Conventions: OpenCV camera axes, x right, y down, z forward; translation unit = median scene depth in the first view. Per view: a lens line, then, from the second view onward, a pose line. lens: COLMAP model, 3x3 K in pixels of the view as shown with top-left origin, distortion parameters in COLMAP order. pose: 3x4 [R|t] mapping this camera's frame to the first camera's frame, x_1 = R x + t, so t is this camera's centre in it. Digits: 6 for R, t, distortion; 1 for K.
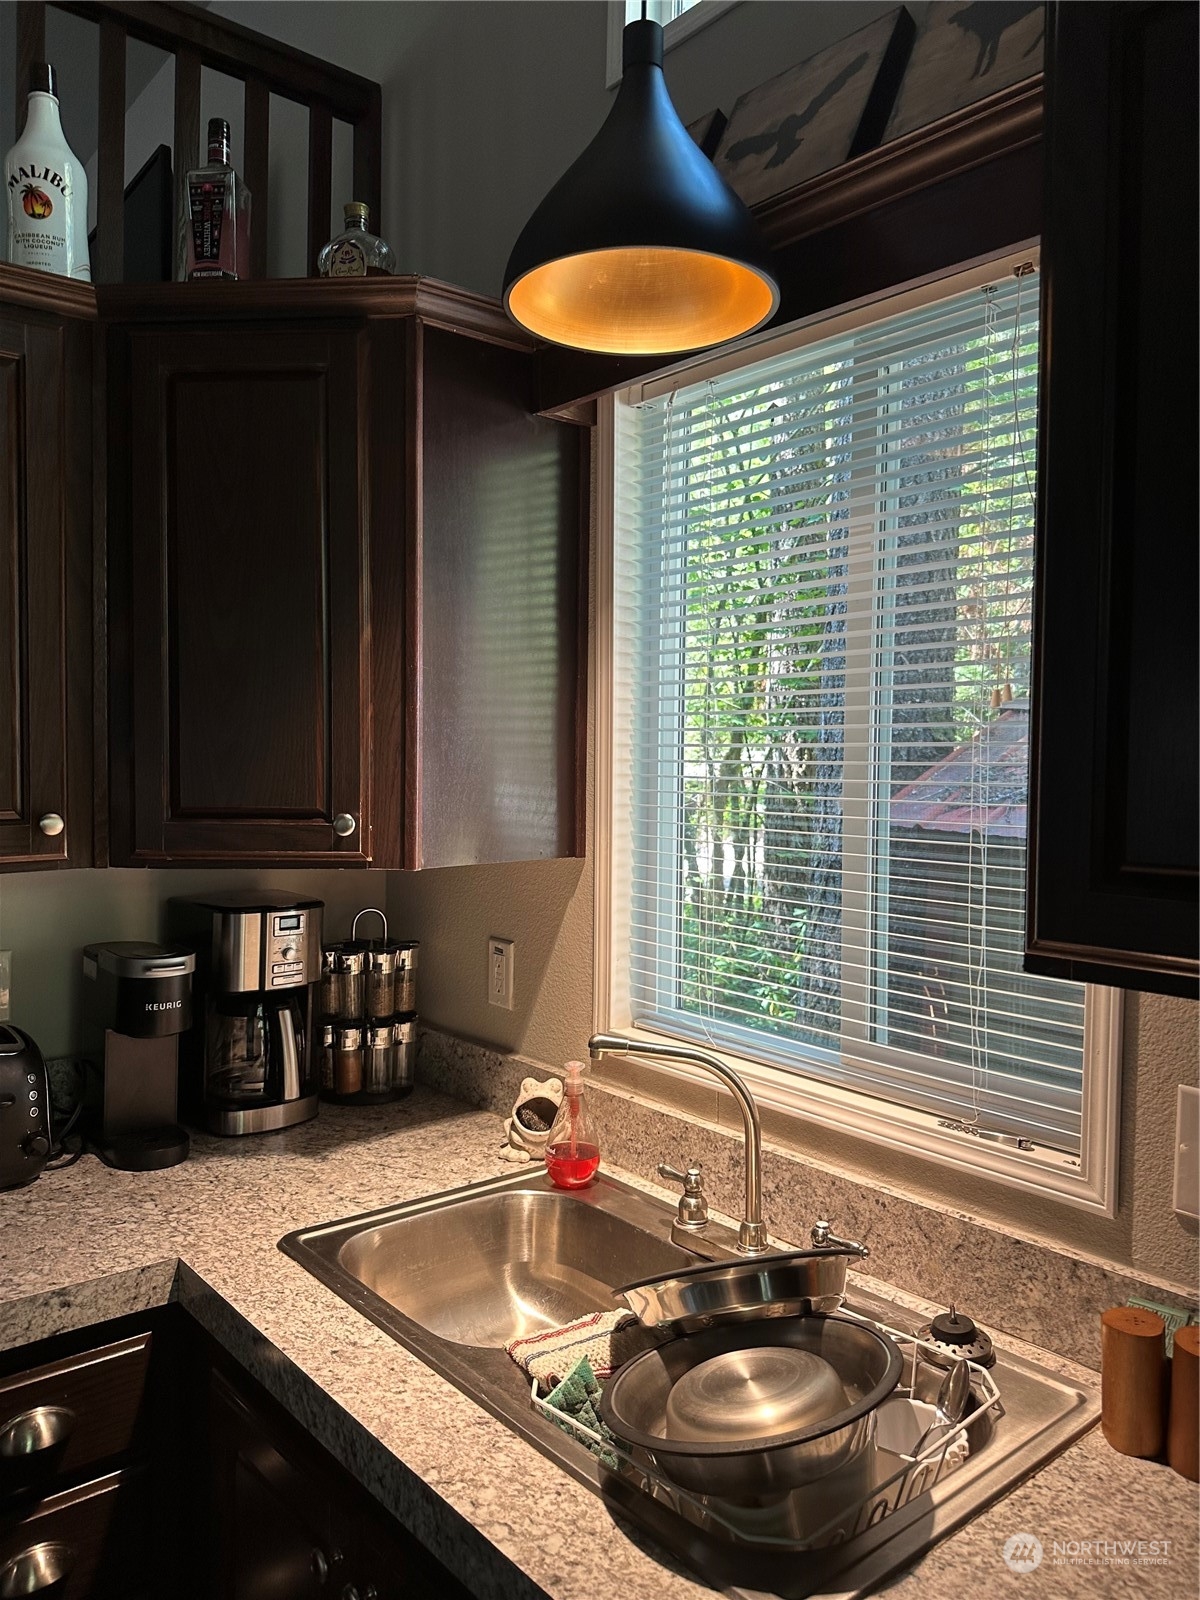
lens RADIAL K [[1110.5, 0, 600.0], [0, 1110.5, 800.0], [0, 0, 1]] dist [0.001661, 0.000780]
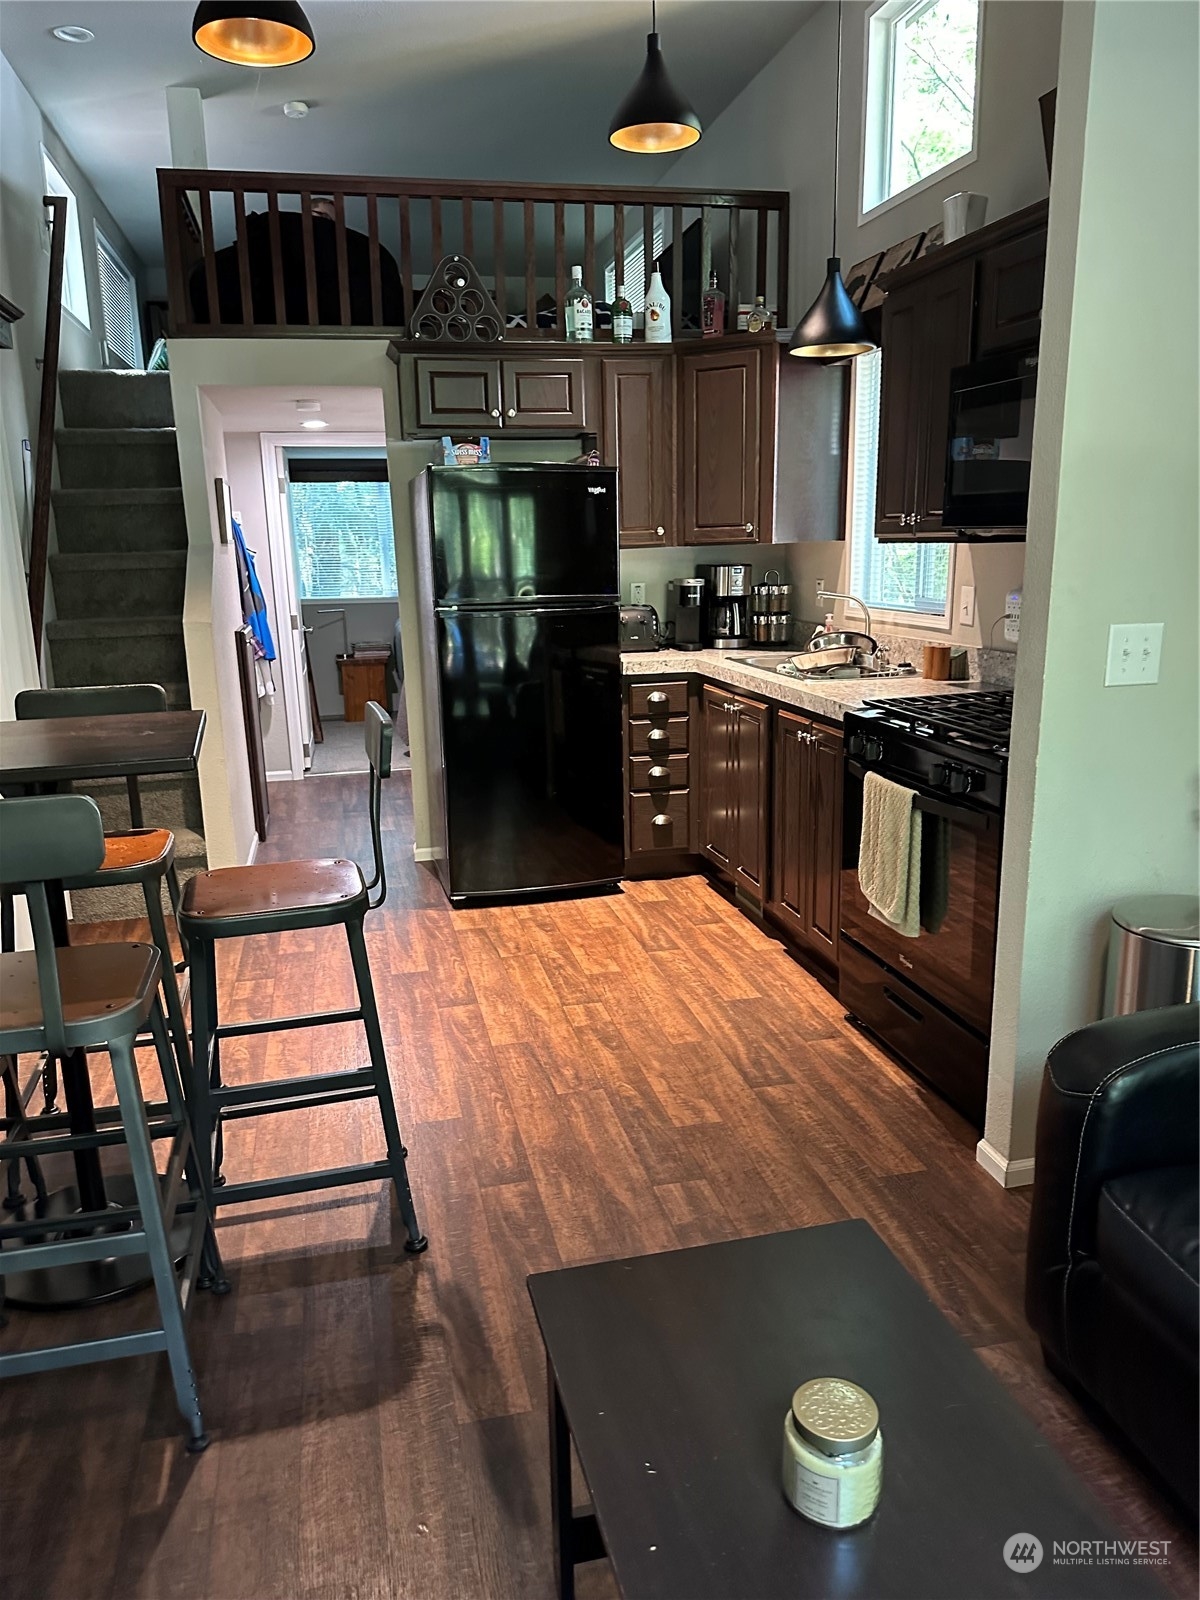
lens RADIAL K [[1115.0, 0, 600.0], [0, 1115.0, 800.0], [0, 0, 1]] dist [0.075474, 0.000390]
pose [[0.888316, 0.071687, -0.453604, 0.707021], [0.017079, 0.981900, 0.188626, 0.138208], [0.458916, -0.175307, 0.871013, -1.648391]]
